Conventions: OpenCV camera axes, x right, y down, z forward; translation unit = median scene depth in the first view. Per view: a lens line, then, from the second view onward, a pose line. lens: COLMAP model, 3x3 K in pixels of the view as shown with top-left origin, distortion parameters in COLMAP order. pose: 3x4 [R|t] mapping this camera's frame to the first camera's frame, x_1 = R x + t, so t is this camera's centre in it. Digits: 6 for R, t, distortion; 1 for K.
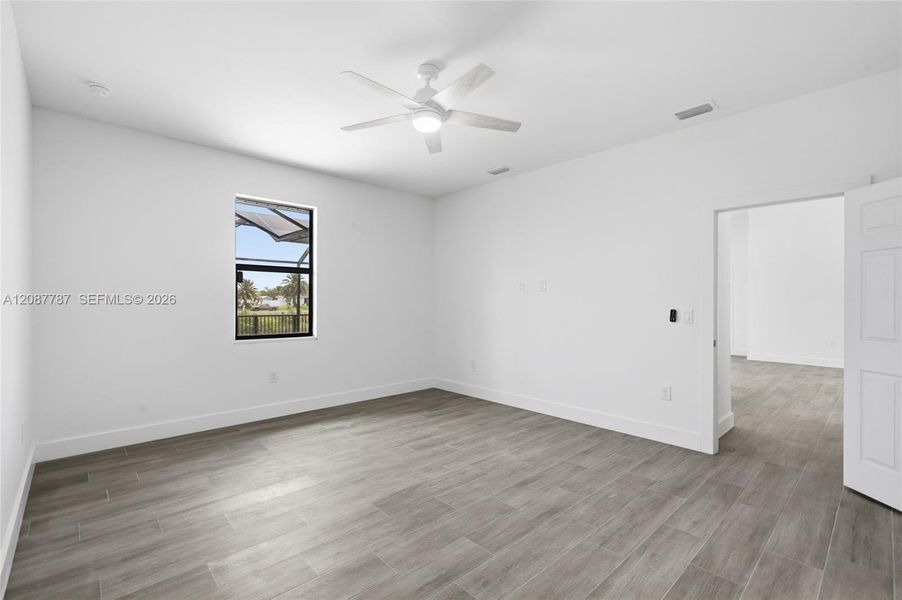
lens RADIAL K [[411.4, 0, 451.0], [0, 411.4, 300.0], [0, 0, 1]] dist [0.002571, 0.000446]
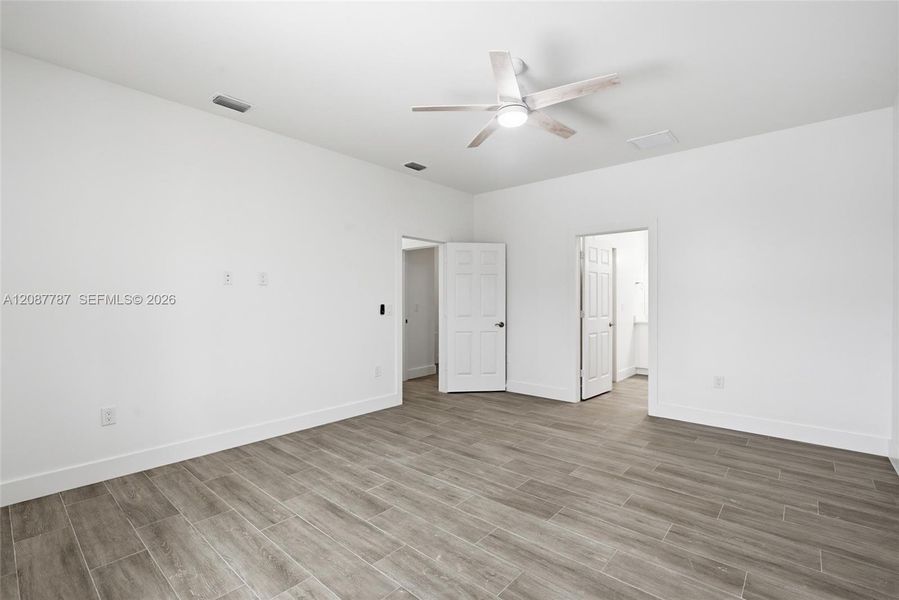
lens RADIAL K [[403.7, 0, 447.5], [0, 403.7, 300.4], [0, 0, 1]] dist [-0.004230, -0.000125]
pose [[-0.099536, -0.003040, 0.995029, -0.780695], [-0.003216, 0.999991, 0.002734, 0.005895], [-0.995029, -0.002928, -0.099545, 0.971054]]
